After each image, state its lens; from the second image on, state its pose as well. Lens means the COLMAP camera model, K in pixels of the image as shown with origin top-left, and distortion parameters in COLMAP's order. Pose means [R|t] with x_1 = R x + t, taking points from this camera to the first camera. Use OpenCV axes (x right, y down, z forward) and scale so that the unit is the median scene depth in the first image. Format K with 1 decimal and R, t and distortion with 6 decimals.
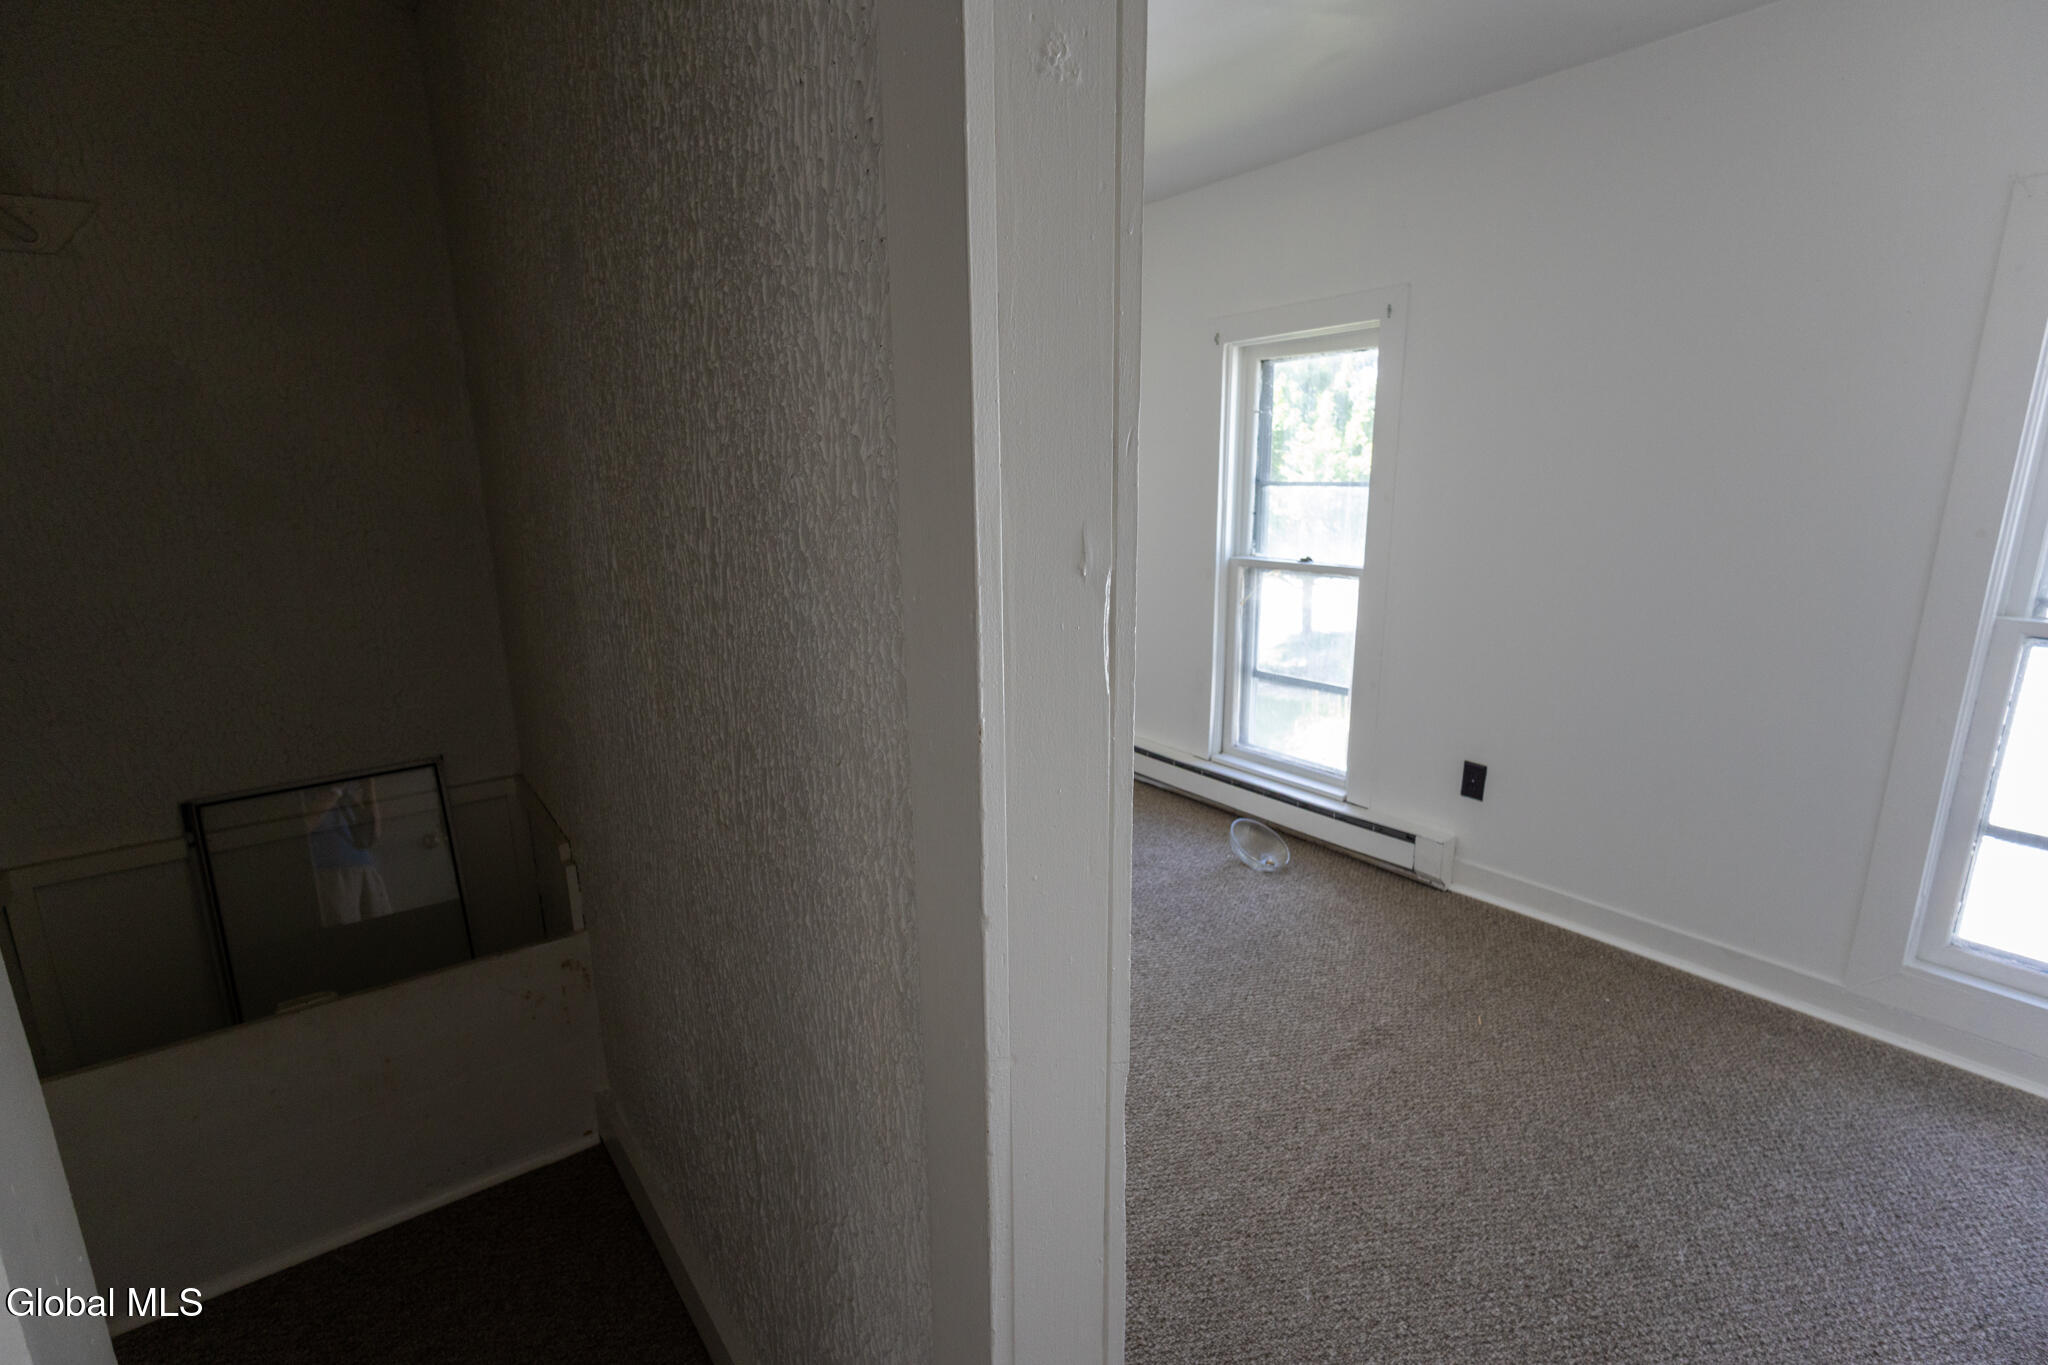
lens RADIAL K [[932.8, 0, 1021.3], [0, 932.8, 679.1], [0, 0, 1]] dist [0.000114, -0.000311]
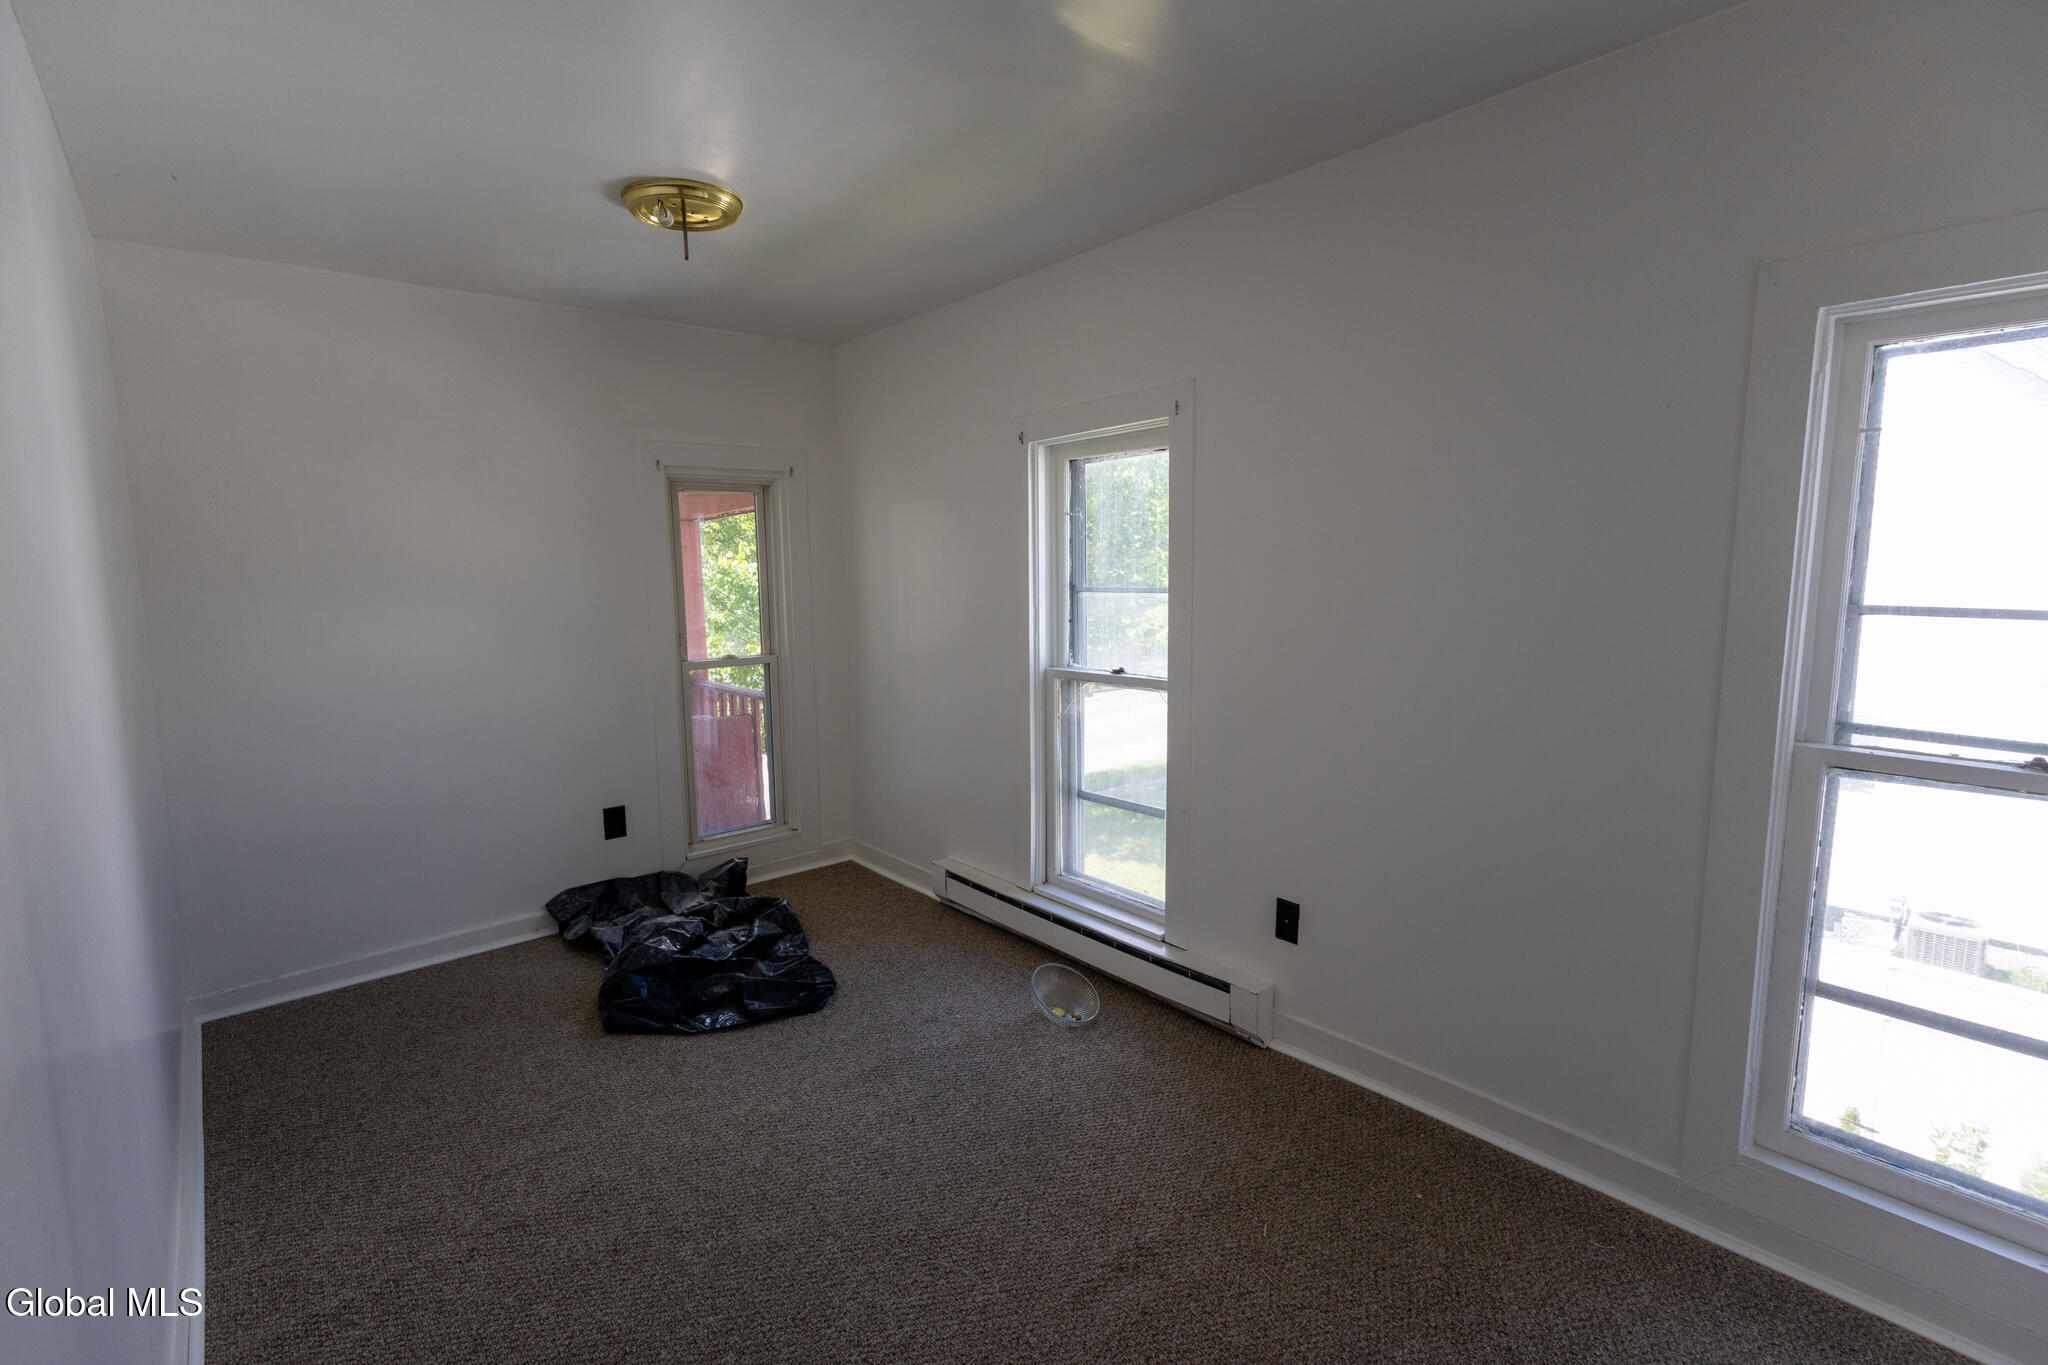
lens RADIAL K [[934.7, 0, 1016.9], [0, 934.7, 681.9], [0, 0, 1]] dist [-0.000569, 0.001139]
pose [[0.998384, -0.001304, 0.056805, 0.170163], [0.007323, 0.994353, -0.105871, -0.023469], [-0.056346, 0.106115, 0.992756, 0.104716]]
